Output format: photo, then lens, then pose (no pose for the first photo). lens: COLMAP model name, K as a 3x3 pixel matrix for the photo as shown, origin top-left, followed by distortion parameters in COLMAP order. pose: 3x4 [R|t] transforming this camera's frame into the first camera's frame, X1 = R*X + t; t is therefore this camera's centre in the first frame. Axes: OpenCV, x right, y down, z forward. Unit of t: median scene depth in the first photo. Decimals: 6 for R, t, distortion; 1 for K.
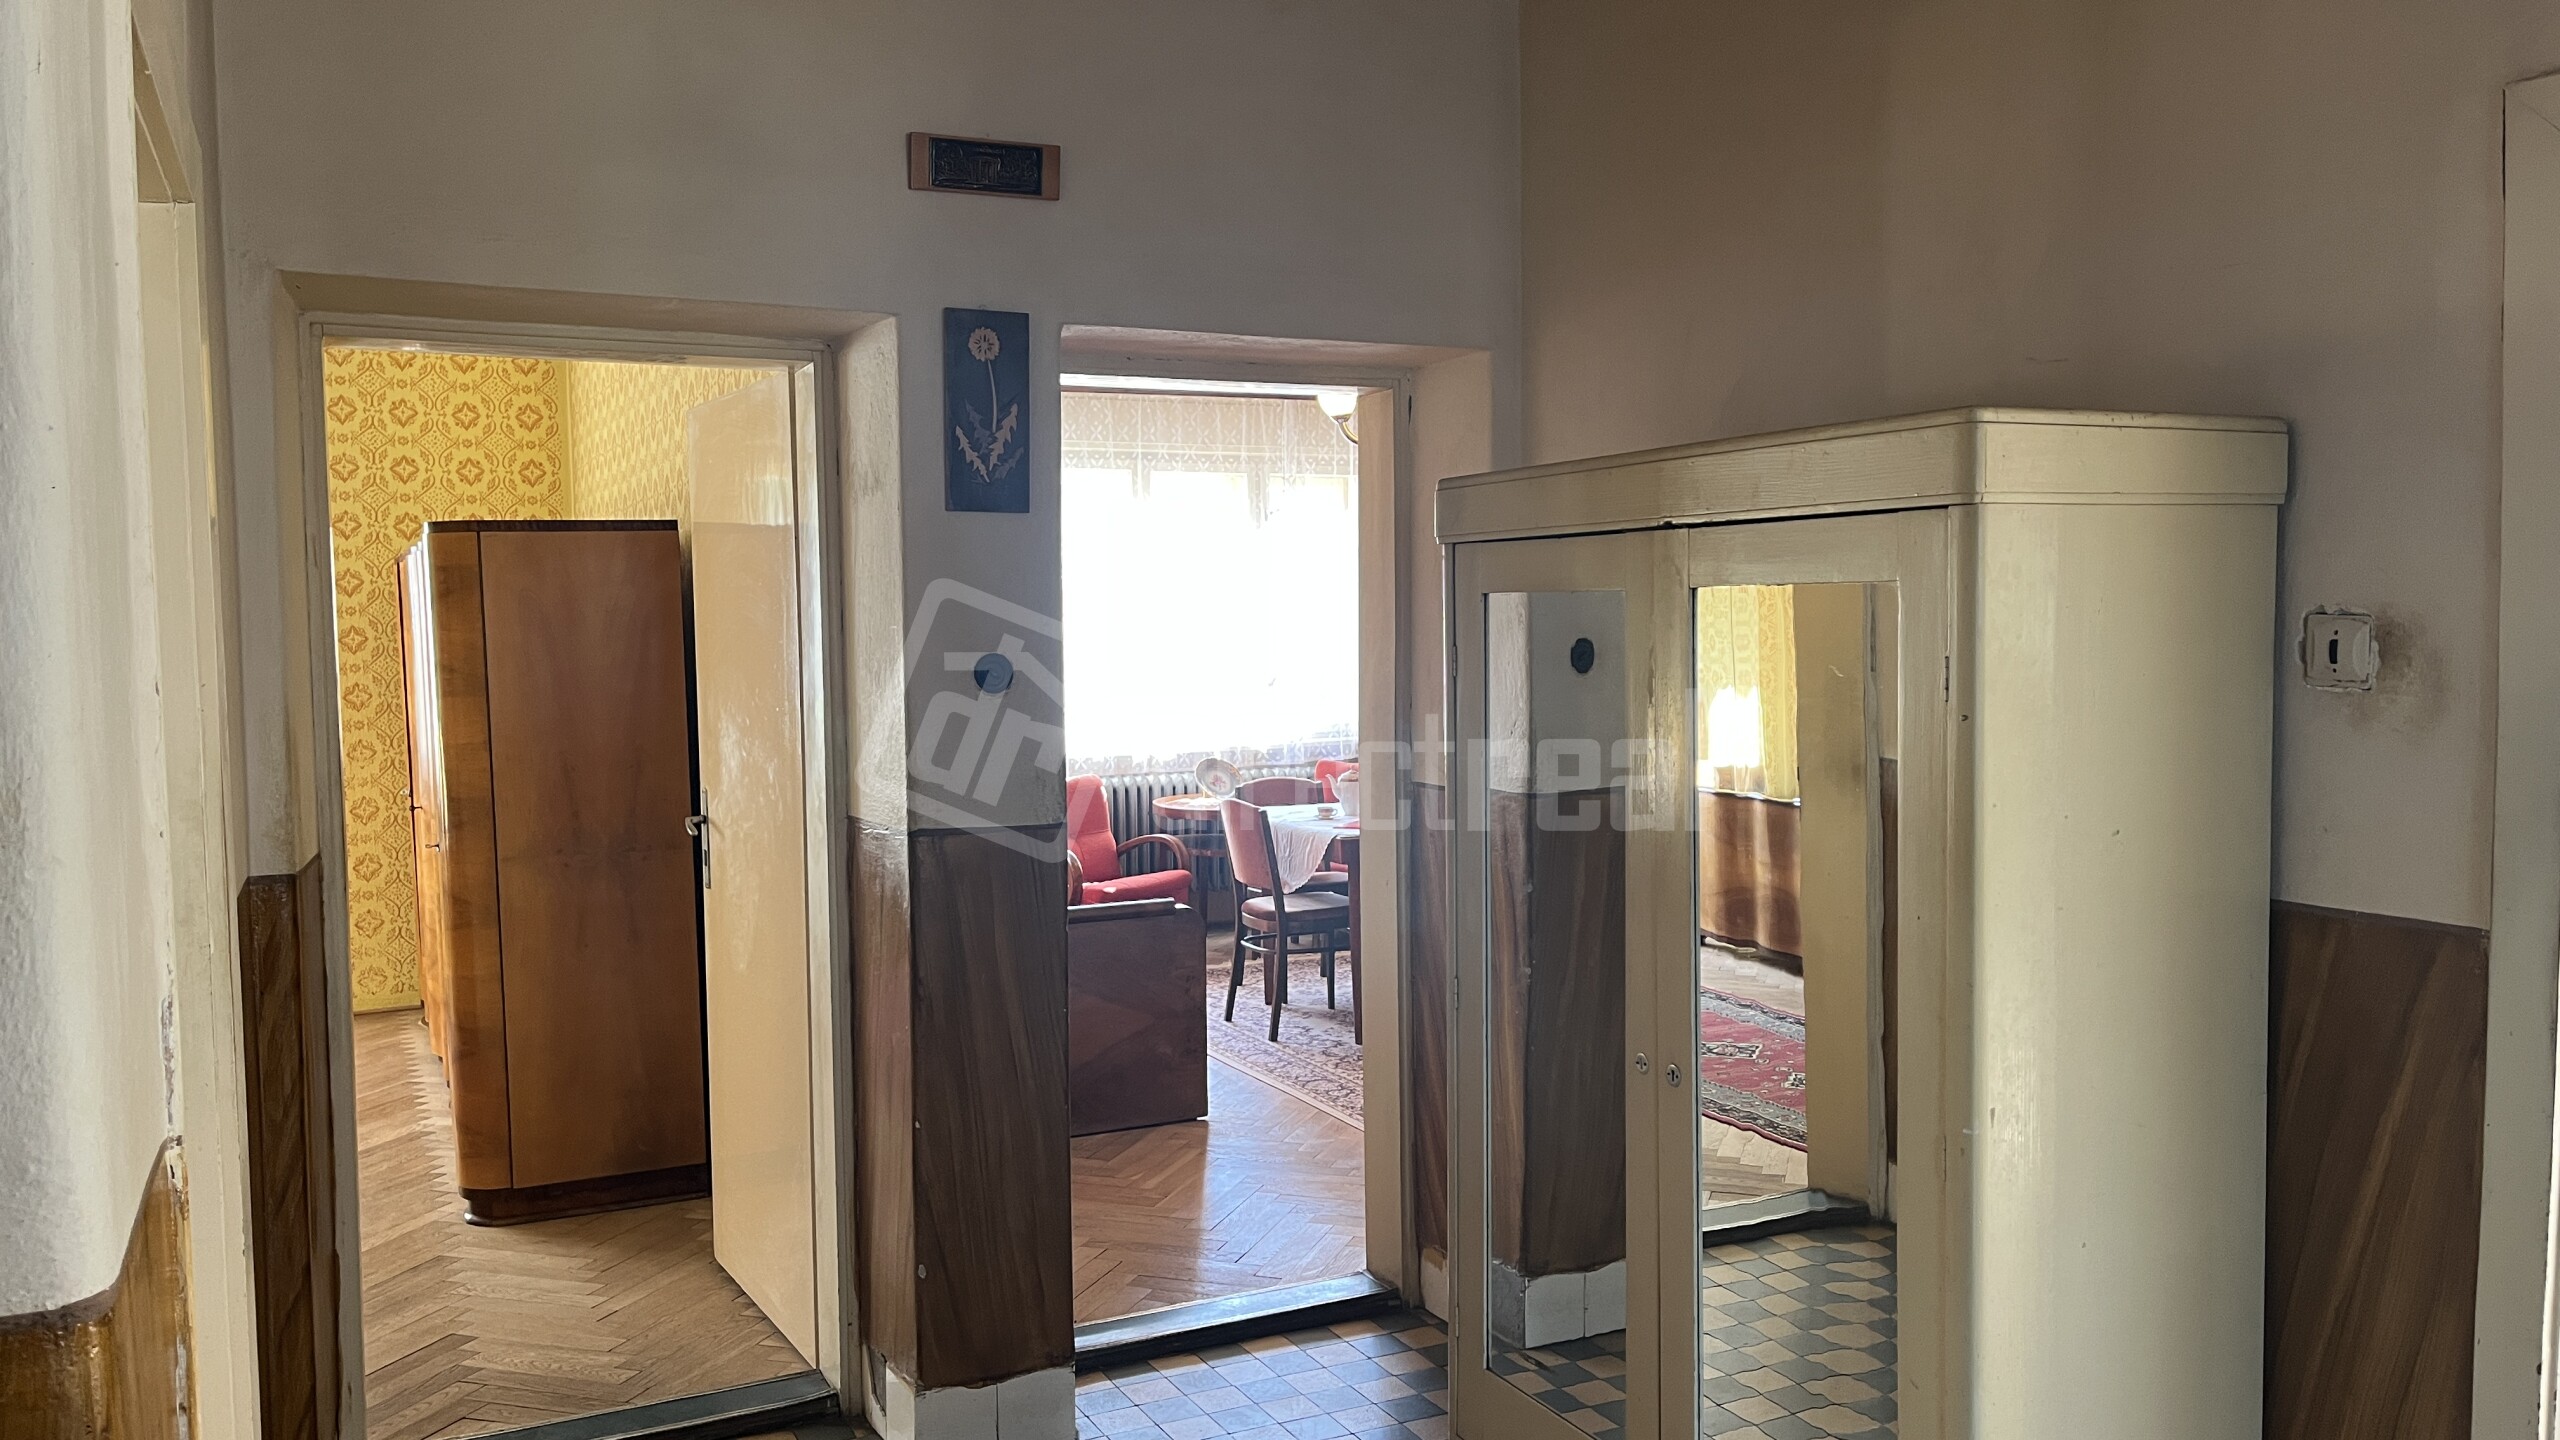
lens RADIAL K [[1932.7, 0, 1277.1], [0, 1932.7, 738.7], [0, 0, 1]] dist [0.057549, -0.058948]
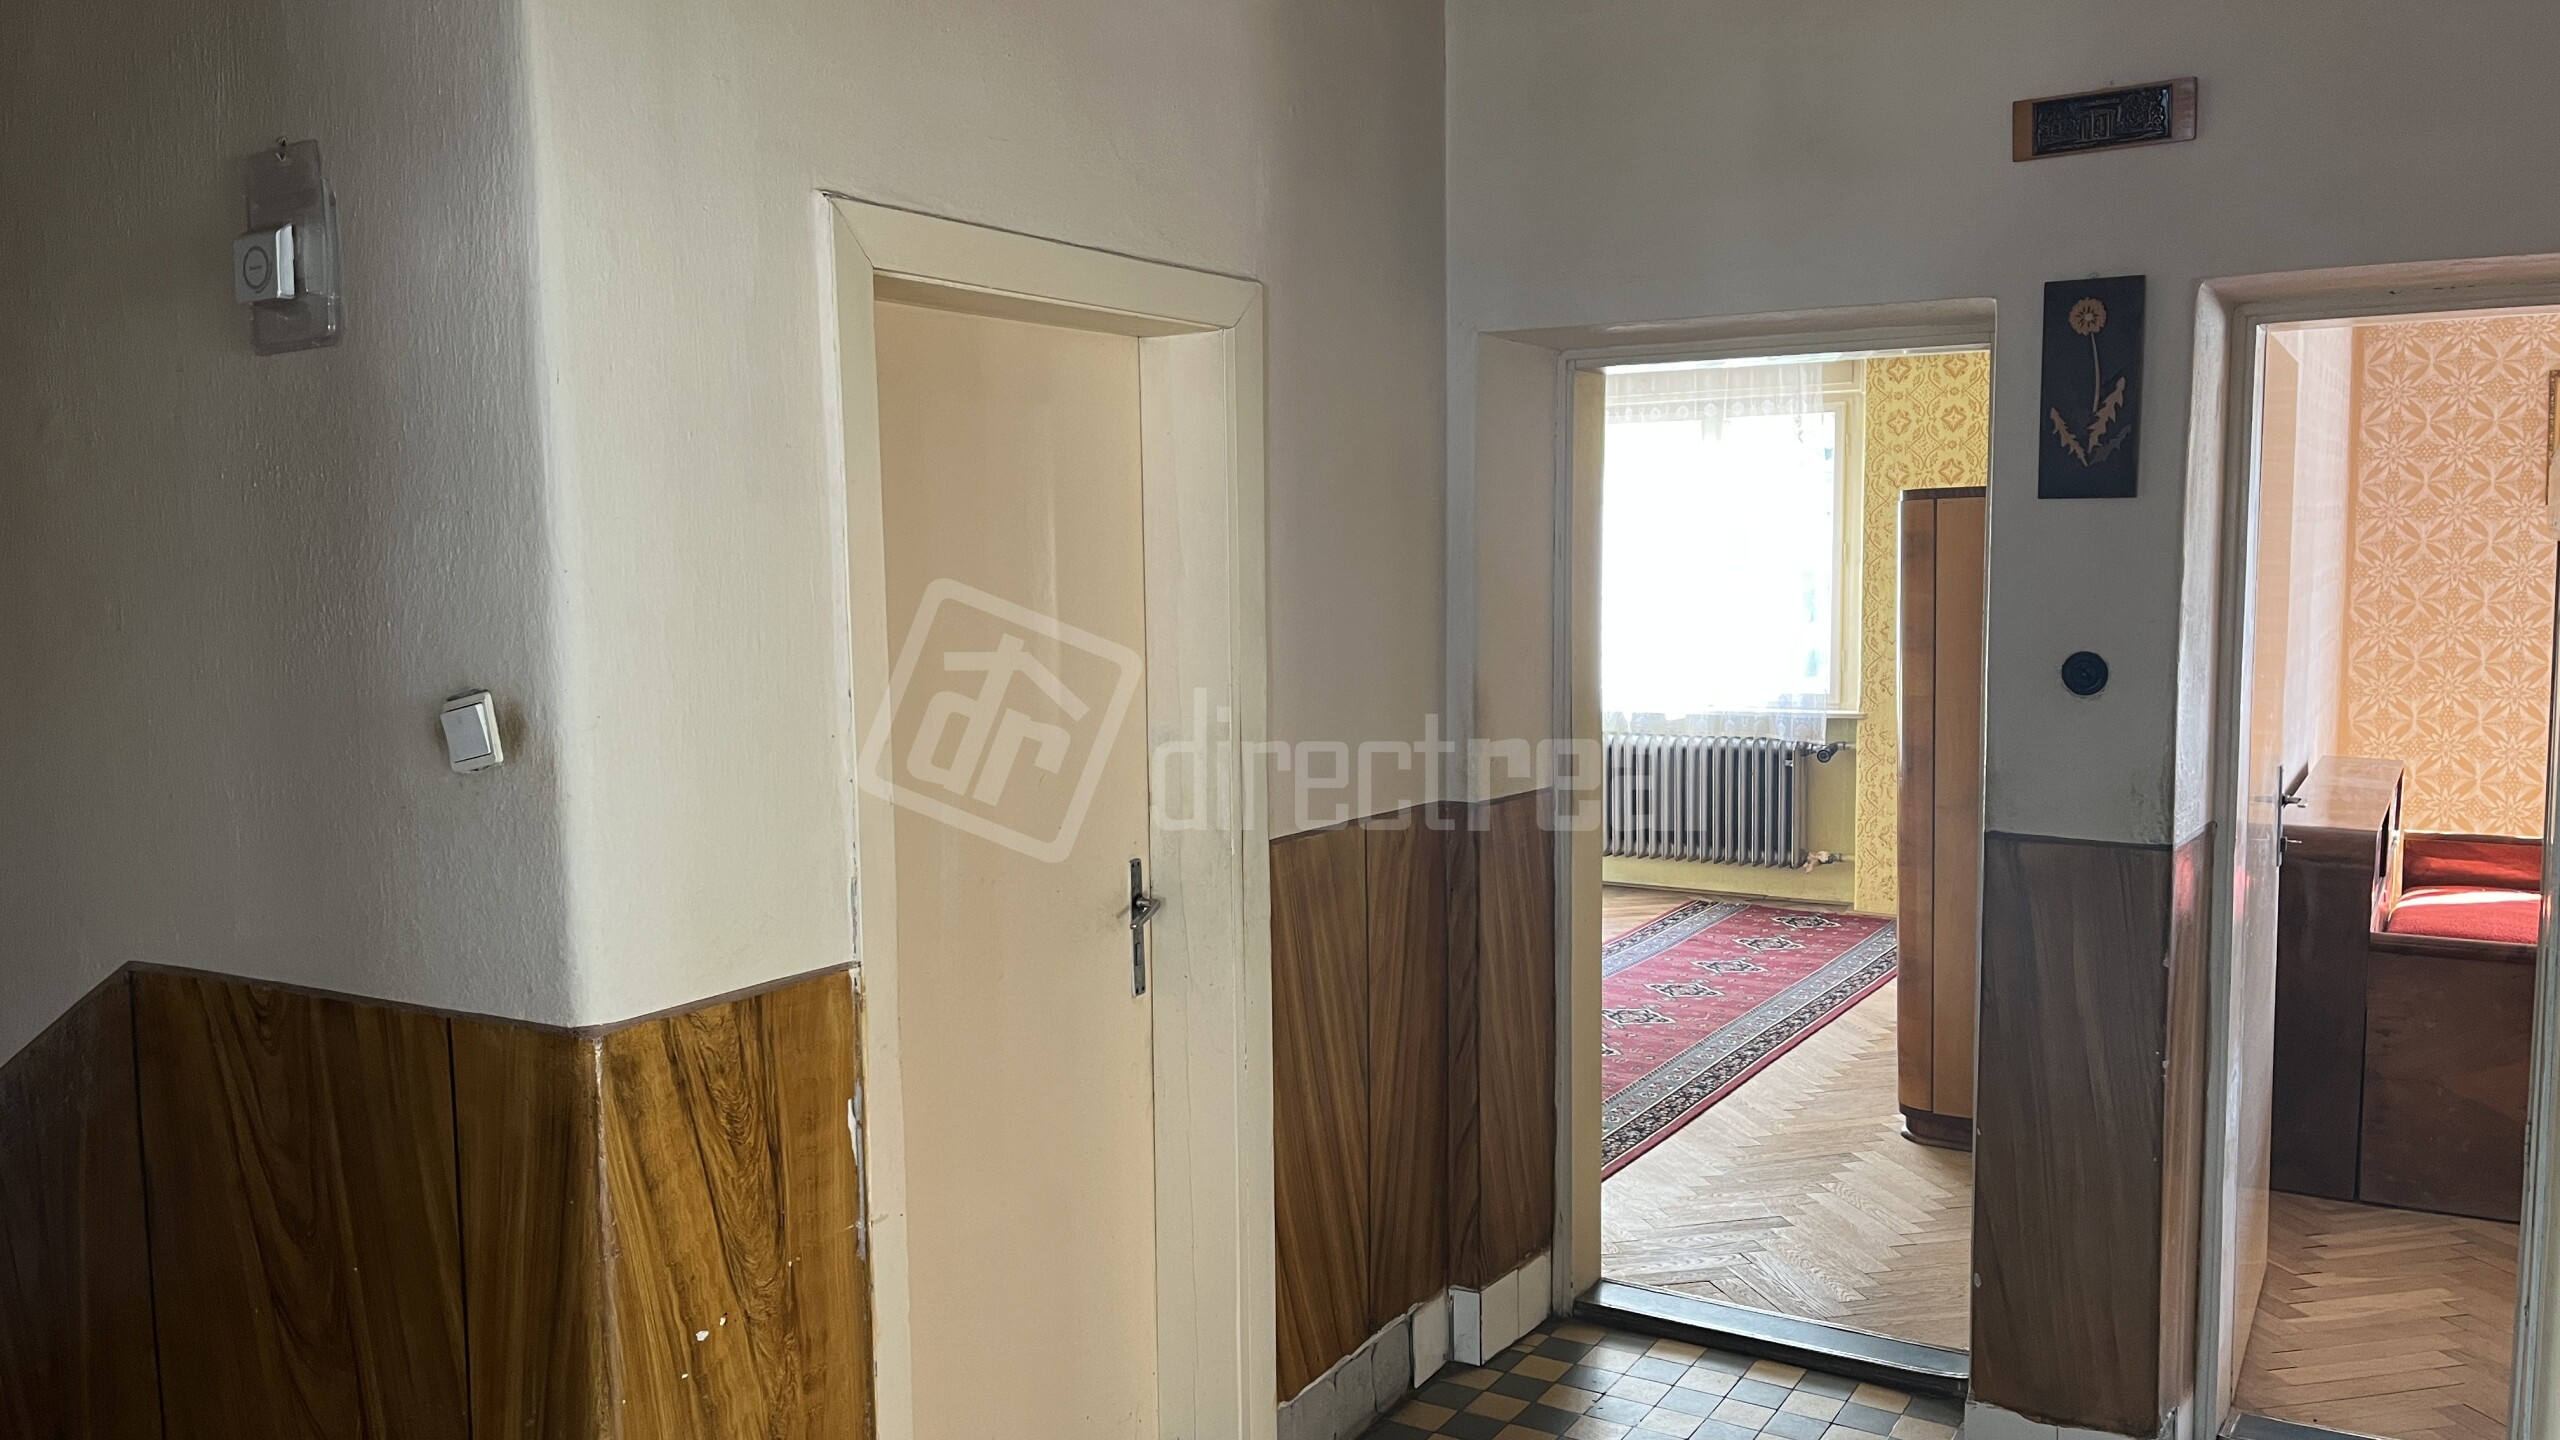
lens RADIAL K [[1932.7, 0, 1277.1], [0, 1932.7, 738.7], [0, 0, 1]] dist [0.057549, -0.058948]
pose [[0.530534, 0.087474, -0.843138, 0.438156], [-0.045753, 0.996166, 0.074561, -0.055050], [0.846428, -0.000981, 0.532502, 0.182055]]
